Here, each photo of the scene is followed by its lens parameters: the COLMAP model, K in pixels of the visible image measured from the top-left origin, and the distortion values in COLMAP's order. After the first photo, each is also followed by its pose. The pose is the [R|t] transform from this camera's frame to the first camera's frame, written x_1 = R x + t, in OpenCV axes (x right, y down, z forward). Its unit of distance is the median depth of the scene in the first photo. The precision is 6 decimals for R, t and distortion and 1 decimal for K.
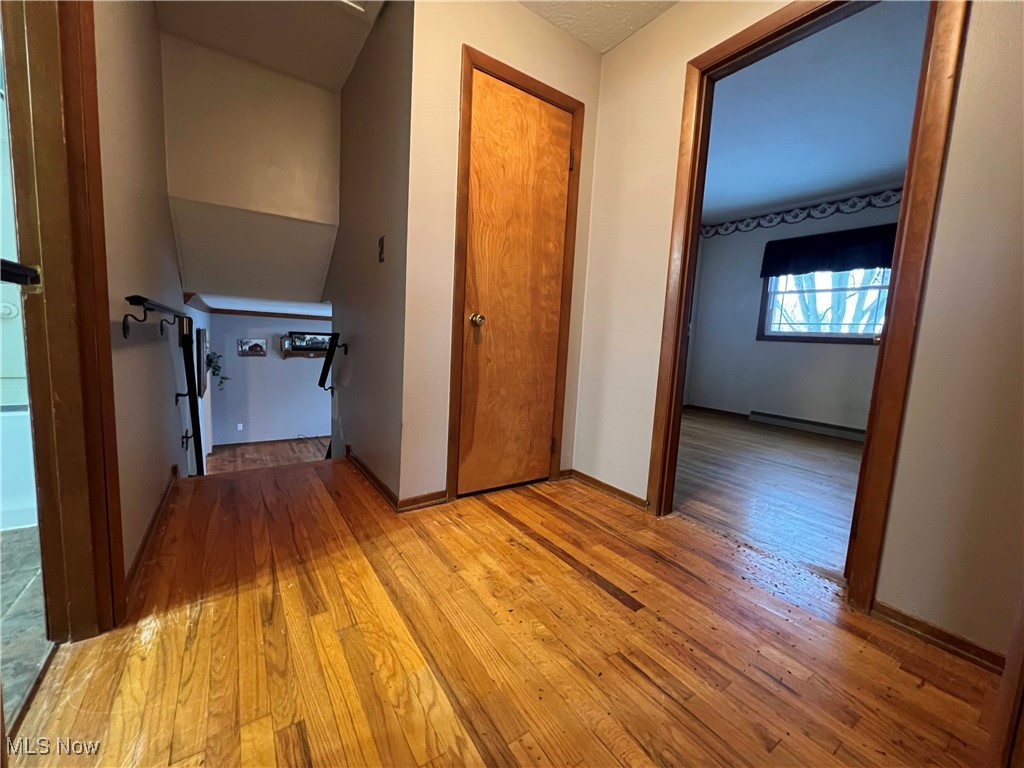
lens RADIAL K [[410.3, 0, 513.8], [0, 410.3, 386.8], [0, 0, 1]] dist [-0.002095, -0.000173]
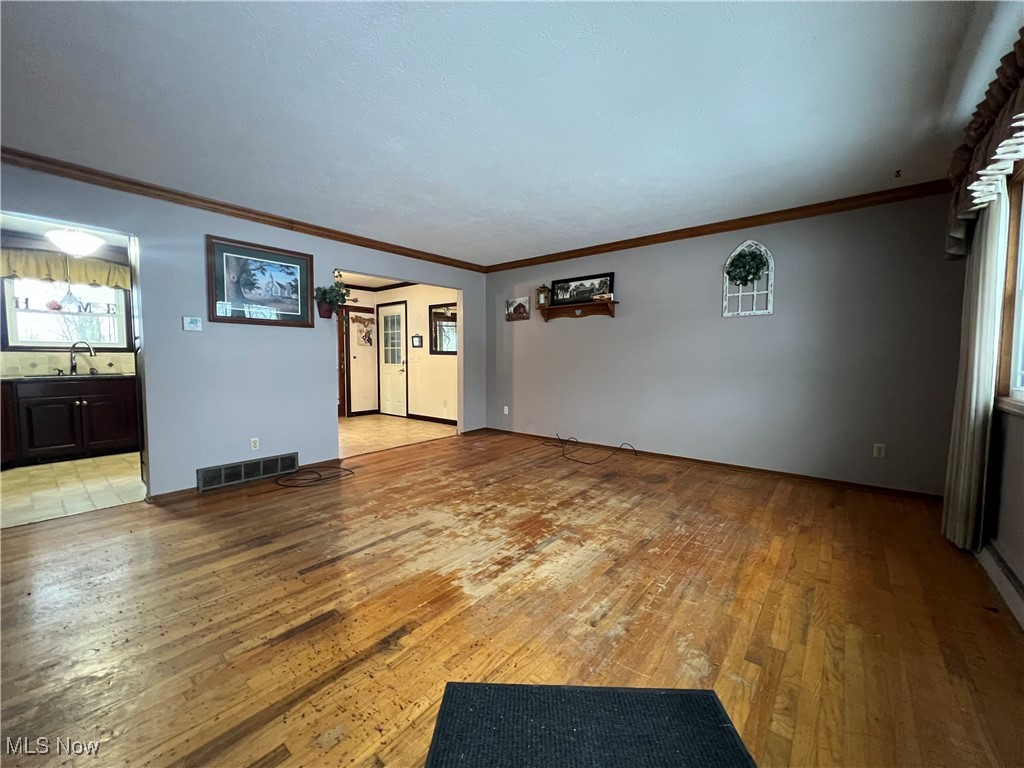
lens RADIAL K [[411.0, 0, 514.3], [0, 411.0, 380.9], [0, 0, 1]] dist [0.000060, 0.000015]
pose [[0.278422, 0.008284, -0.960423, 0.102679], [-0.093588, 0.995438, -0.018545, 0.052437], [0.955888, 0.095048, 0.277927, 0.764128]]
